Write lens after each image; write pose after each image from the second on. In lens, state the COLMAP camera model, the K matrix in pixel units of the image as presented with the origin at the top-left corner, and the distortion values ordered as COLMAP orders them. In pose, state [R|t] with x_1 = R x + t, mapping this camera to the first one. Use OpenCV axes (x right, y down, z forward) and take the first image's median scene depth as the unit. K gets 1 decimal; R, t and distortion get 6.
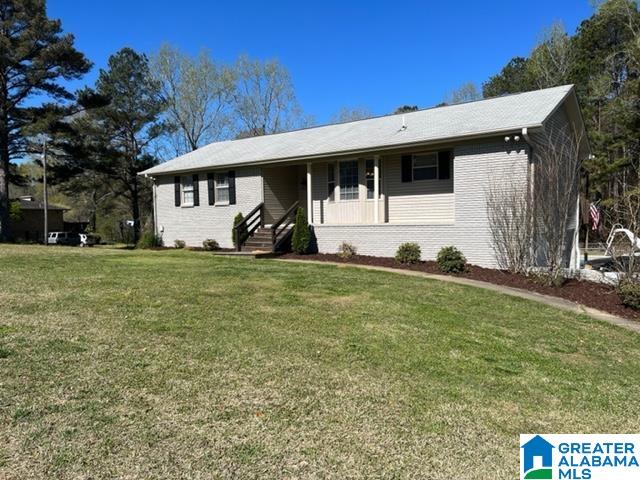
lens RADIAL K [[484.2, 0, 332.6], [0, 484.2, 244.9], [0, 0, 1]] dist [0.013333, -0.028858]
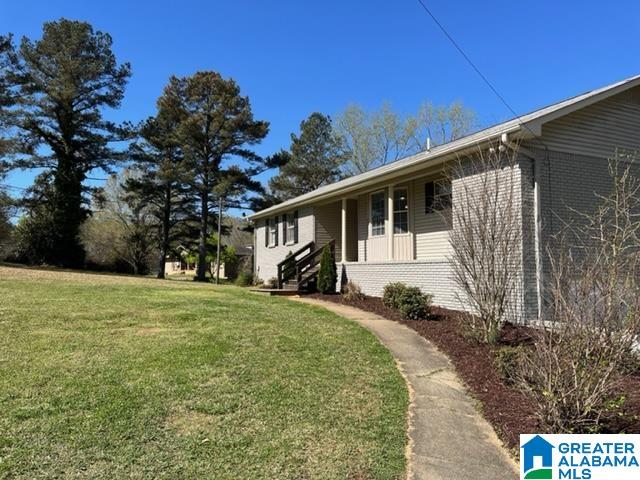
lens RADIAL K [[484.2, 0, 320.9], [0, 484.2, 246.1], [0, 0, 1]] dist [0.013333, -0.028858]
pose [[0.883470, -0.014142, -0.468275, 0.320081], [-0.031331, 0.995523, -0.089175, 0.010612], [0.467440, 0.093455, 0.879071, 0.126601]]
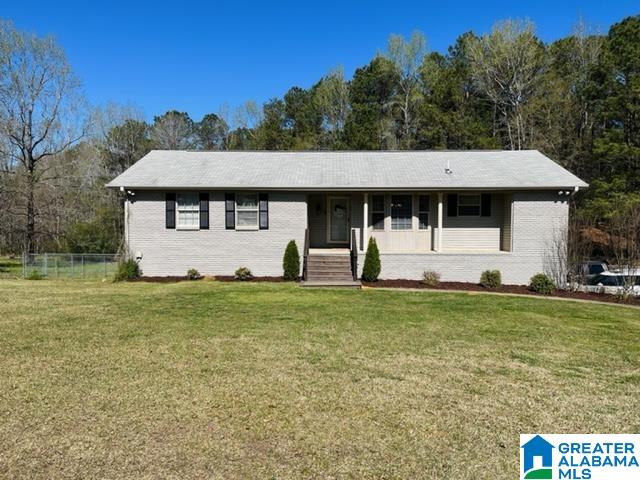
lens RADIAL K [[484.2, 0, 319.8], [0, 484.2, 236.1], [0, 0, 1]] dist [0.013333, -0.028858]
pose [[0.825921, 0.004127, 0.563770, -0.646720], [0.011182, 0.999657, -0.023699, -0.047564], [-0.563674, 0.025878, 0.825592, 0.170736]]
